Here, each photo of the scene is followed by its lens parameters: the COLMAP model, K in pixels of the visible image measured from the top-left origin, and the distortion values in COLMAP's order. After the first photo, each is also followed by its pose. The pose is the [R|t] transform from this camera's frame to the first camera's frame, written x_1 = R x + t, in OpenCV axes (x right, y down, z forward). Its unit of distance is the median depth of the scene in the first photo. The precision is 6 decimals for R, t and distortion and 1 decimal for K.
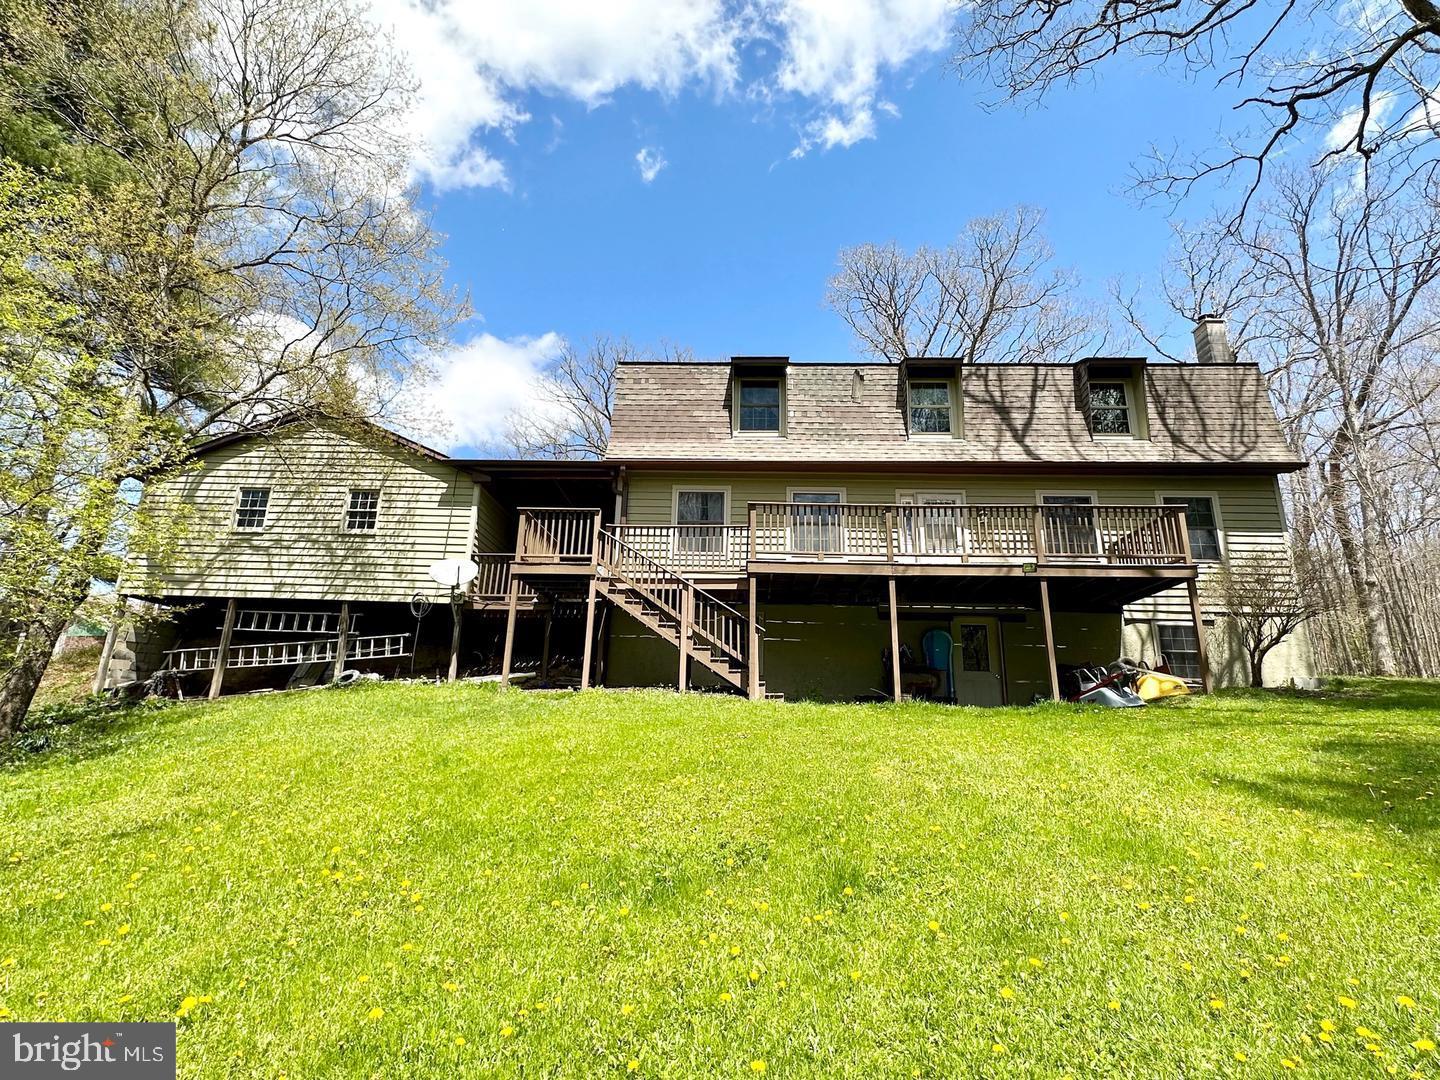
lens RADIAL K [[736.0, 0, 694.8], [0, 736.0, 533.3], [0, 0, 1]] dist [-0.003075, -0.000112]
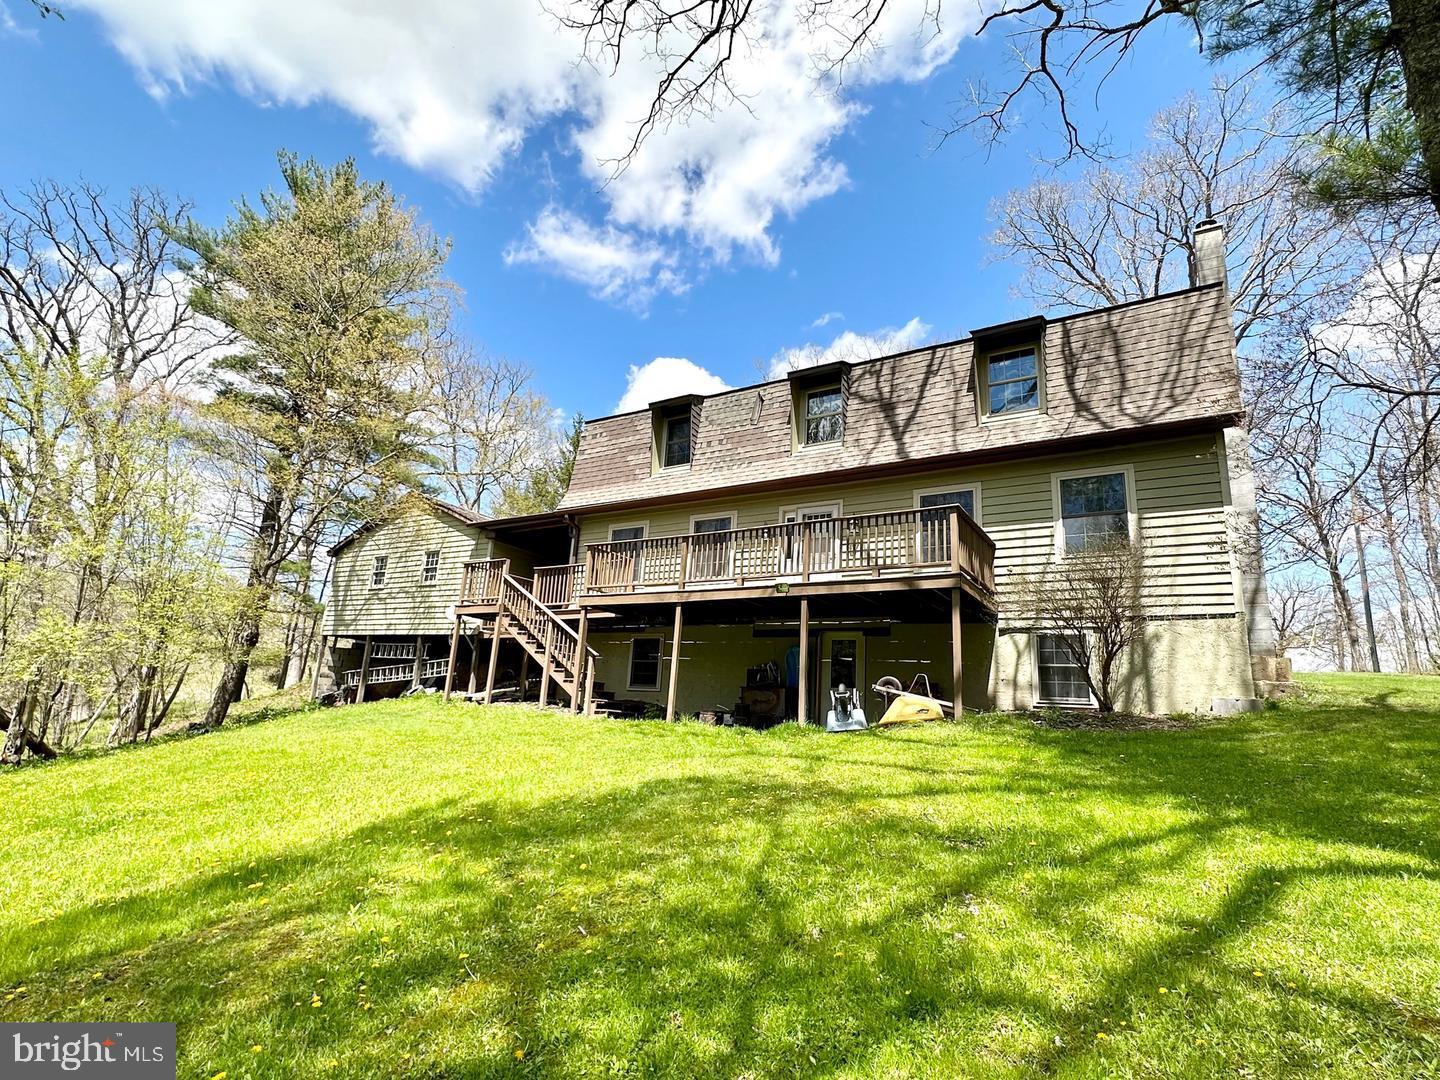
lens RADIAL K [[736.0, 0, 694.8], [0, 736.0, 533.3], [0, 0, 1]] dist [-0.003075, -0.000112]
pose [[0.864202, -0.100935, -0.492916, 0.658155], [0.104011, 0.994349, -0.021257, -0.013716], [0.492276, -0.032898, 0.869817, 0.061900]]
